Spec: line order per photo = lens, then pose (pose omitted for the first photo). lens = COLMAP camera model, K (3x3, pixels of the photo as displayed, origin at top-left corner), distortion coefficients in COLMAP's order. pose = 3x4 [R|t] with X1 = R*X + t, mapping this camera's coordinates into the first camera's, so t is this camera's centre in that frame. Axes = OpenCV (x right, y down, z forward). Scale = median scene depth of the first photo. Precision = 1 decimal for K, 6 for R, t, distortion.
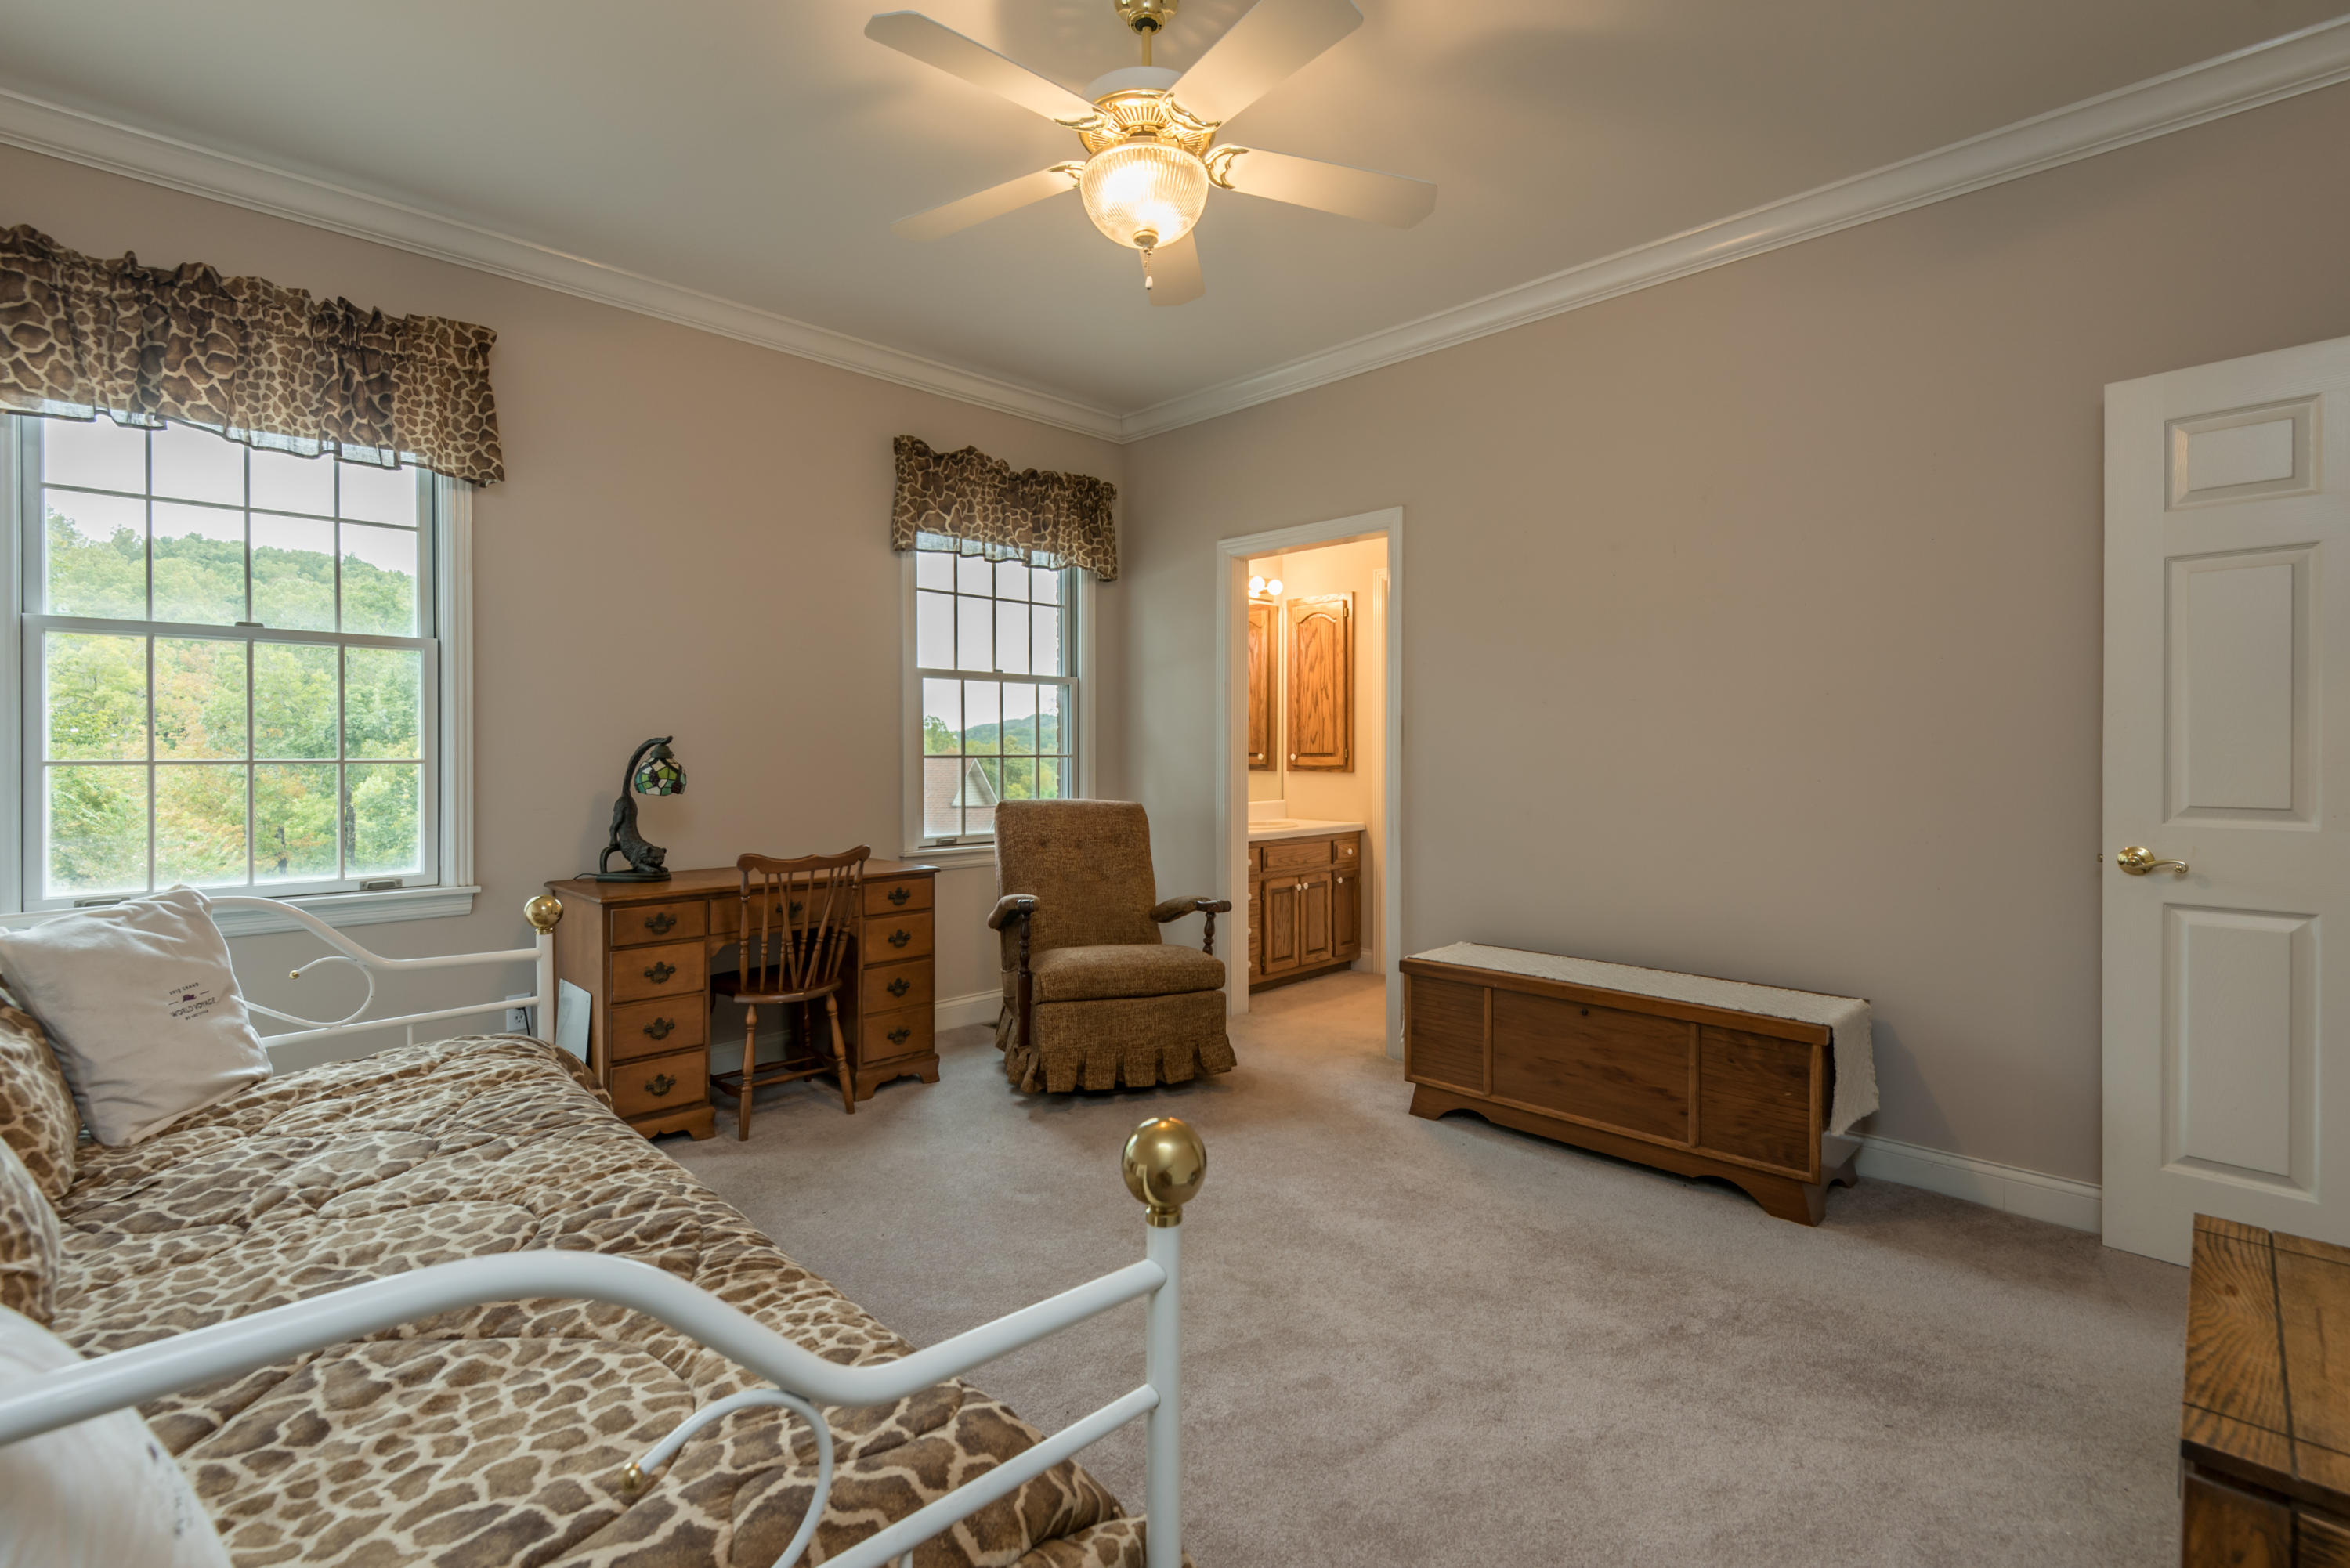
lens RADIAL K [[1072.9, 0, 1162.2], [0, 1072.9, 774.2], [0, 0, 1]] dist [0.016000, -0.003525]
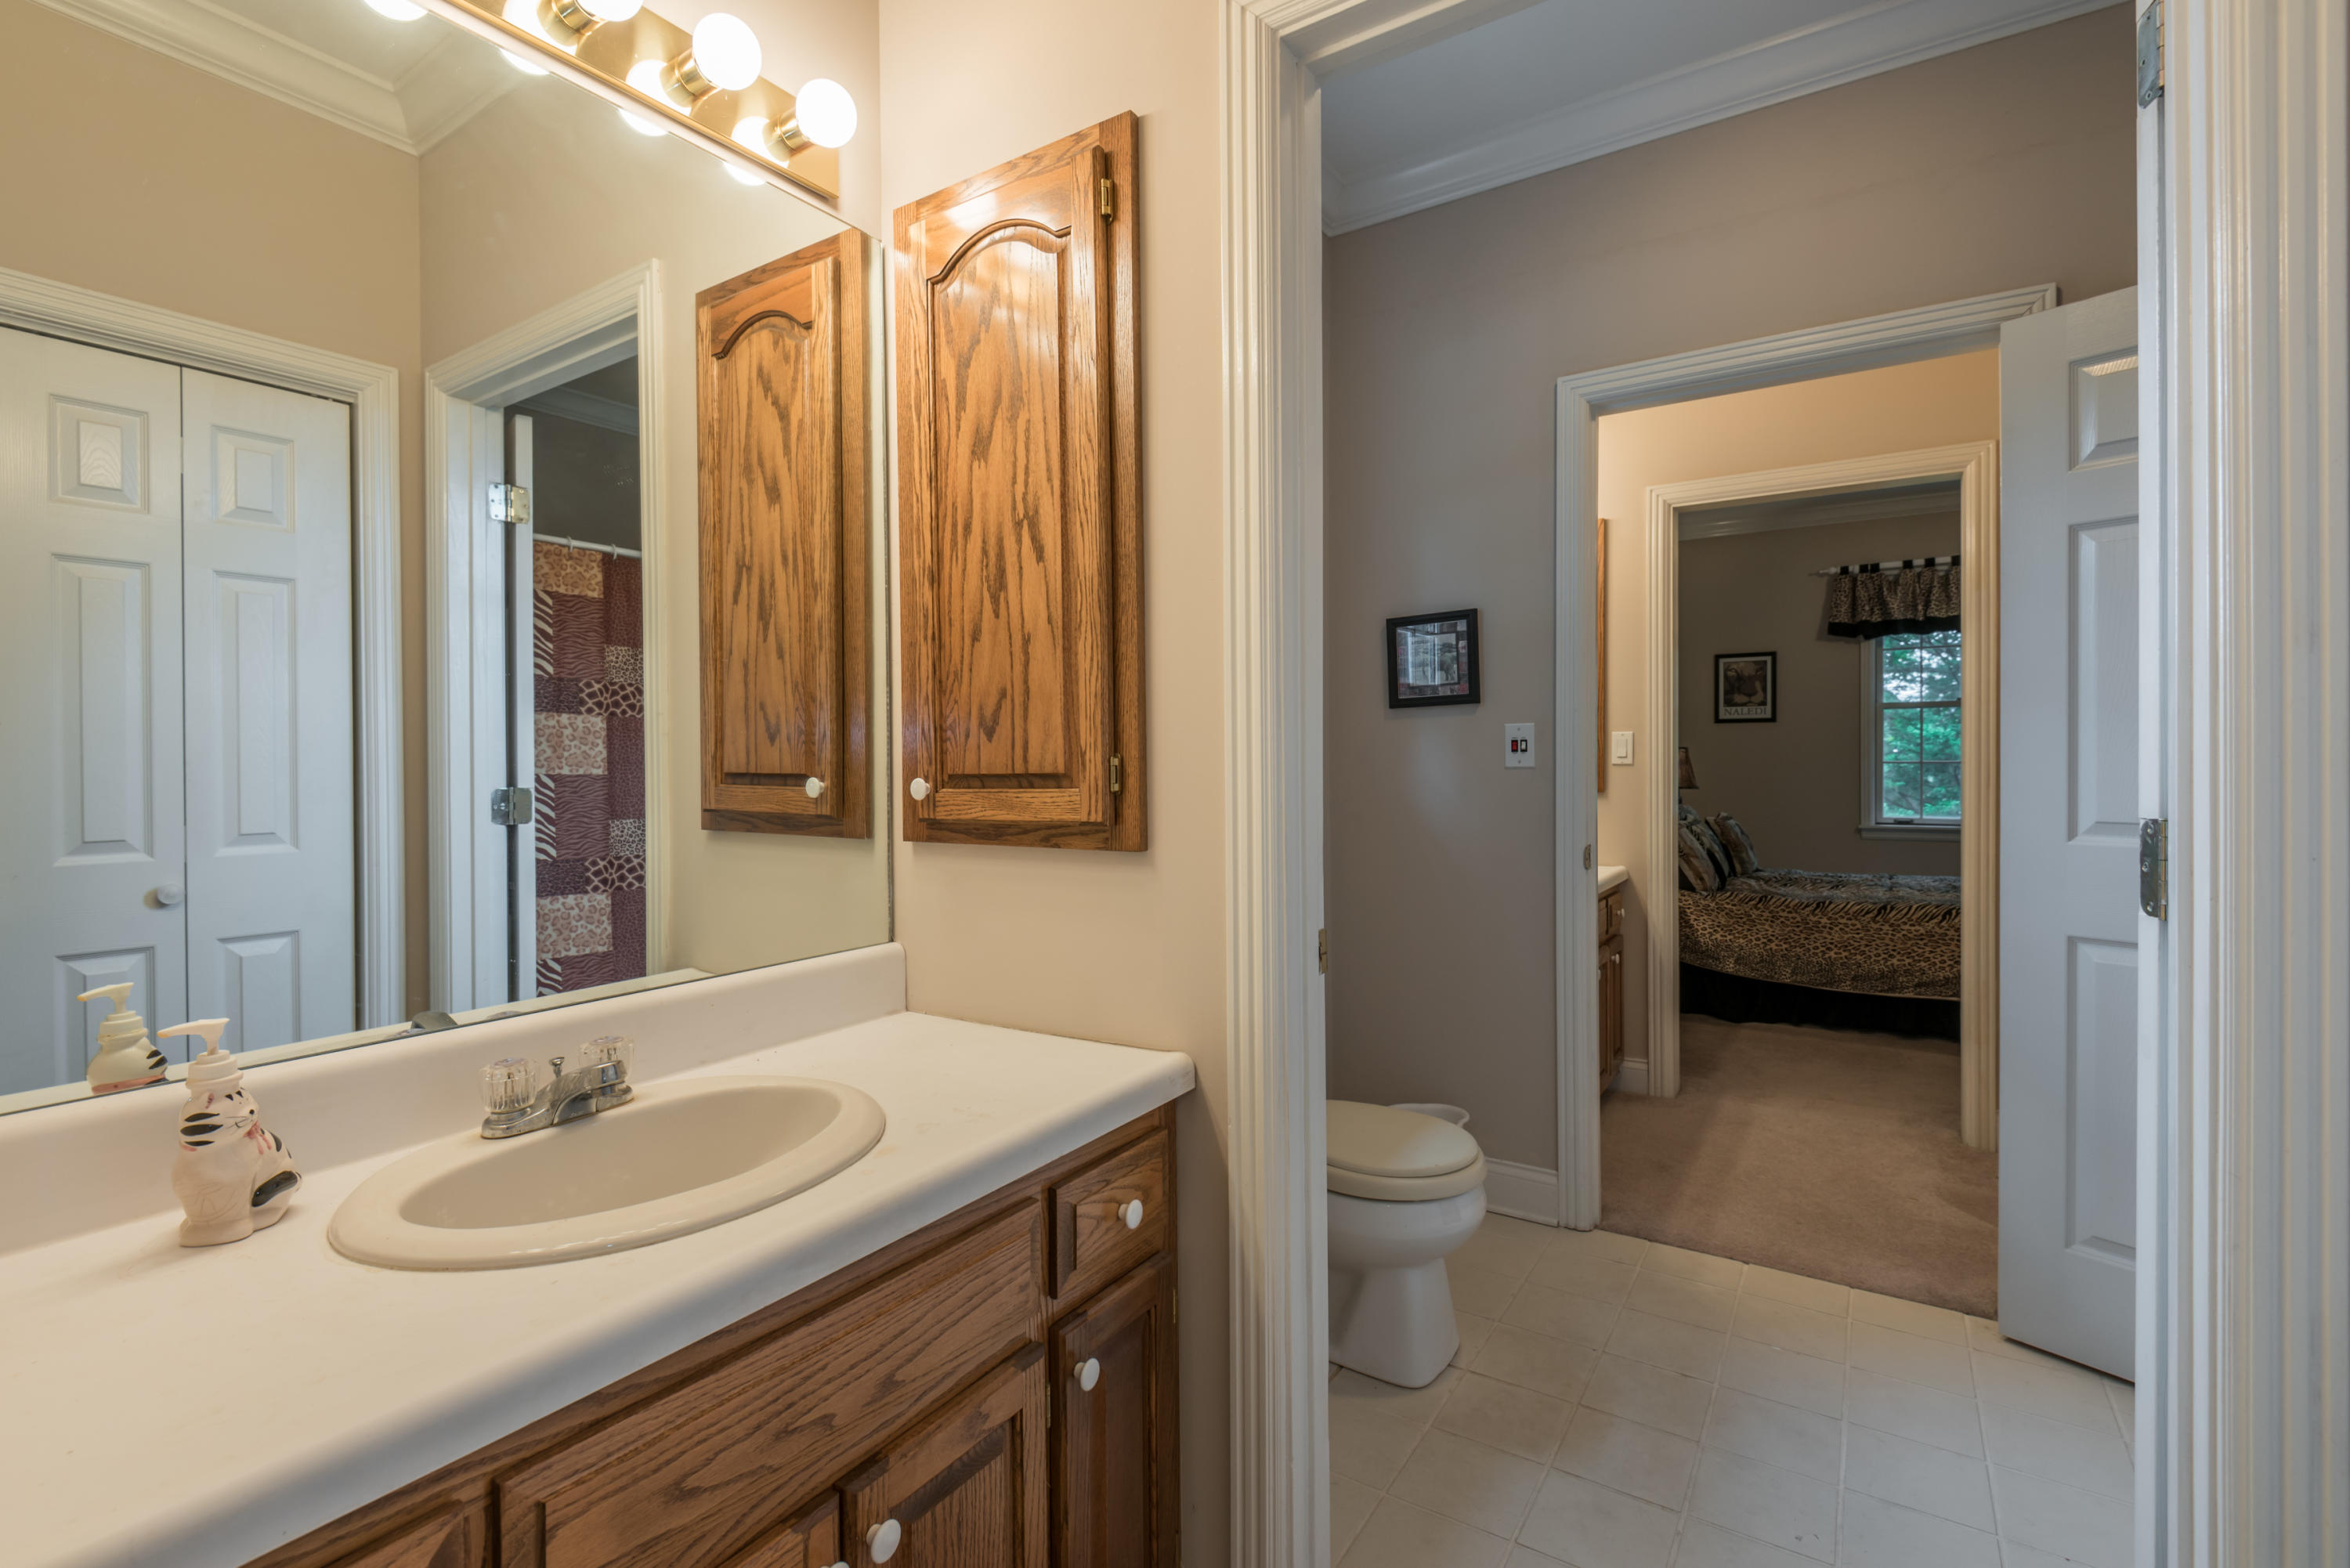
lens RADIAL K [[1072.9, 0, 1185.2], [0, 1072.9, 782.2], [0, 0, 1]] dist [0.016000, -0.003525]
pose [[0.976936, -0.009727, 0.213309, 0.131292], [0.010751, 0.999936, -0.003642, -0.016175], [-0.213259, 0.005851, 0.976978, 0.737887]]
